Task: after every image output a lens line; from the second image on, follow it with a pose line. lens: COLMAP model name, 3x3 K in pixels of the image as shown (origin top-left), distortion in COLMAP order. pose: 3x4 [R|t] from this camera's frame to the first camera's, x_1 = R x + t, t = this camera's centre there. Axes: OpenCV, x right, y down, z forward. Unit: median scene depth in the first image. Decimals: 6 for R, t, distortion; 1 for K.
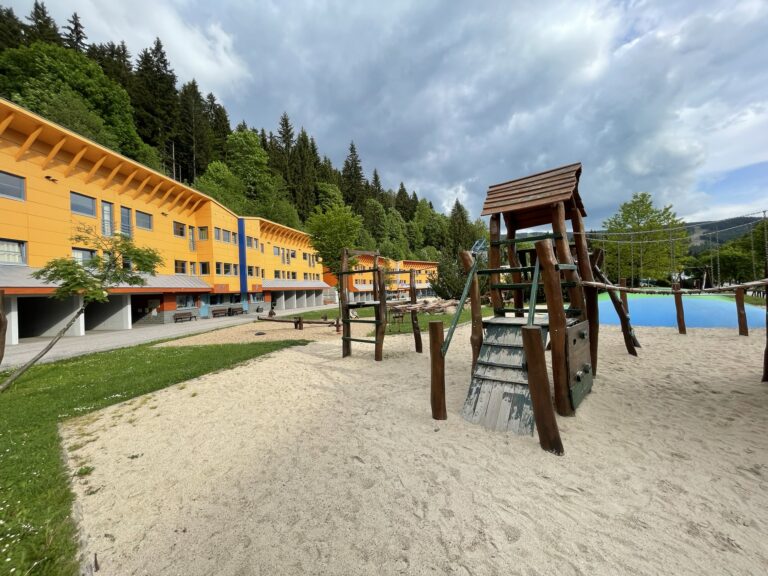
lens RADIAL K [[310.8, 0, 384.0], [0, 310.8, 288.0], [0, 0, 1]] dist [-0.000888, -0.000174]
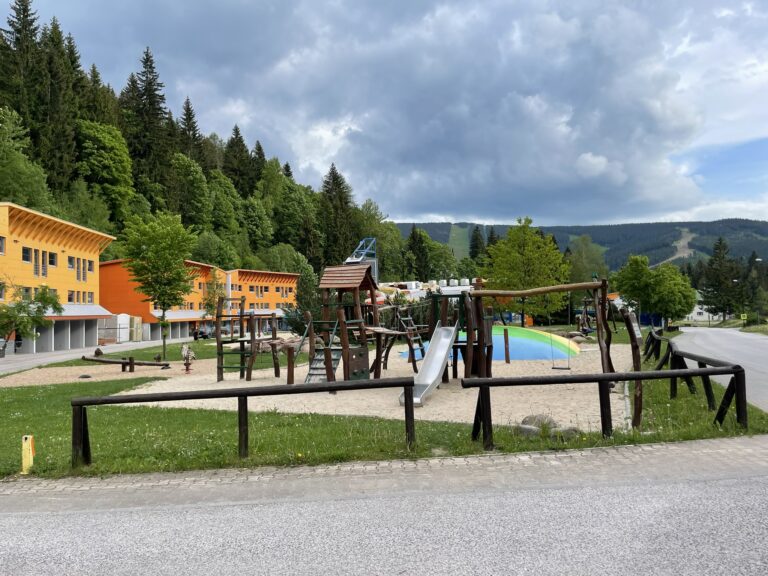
lens RADIAL K [[646.1, 0, 384.0], [0, 646.1, 288.0], [0, 0, 1]] dist [-0.016866, -0.014349]
pose [[0.954287, 0.024577, 0.297879, -0.030397], [-0.012957, 0.999078, -0.040922, -0.006904], [-0.298610, 0.035192, 0.953726, -0.188868]]
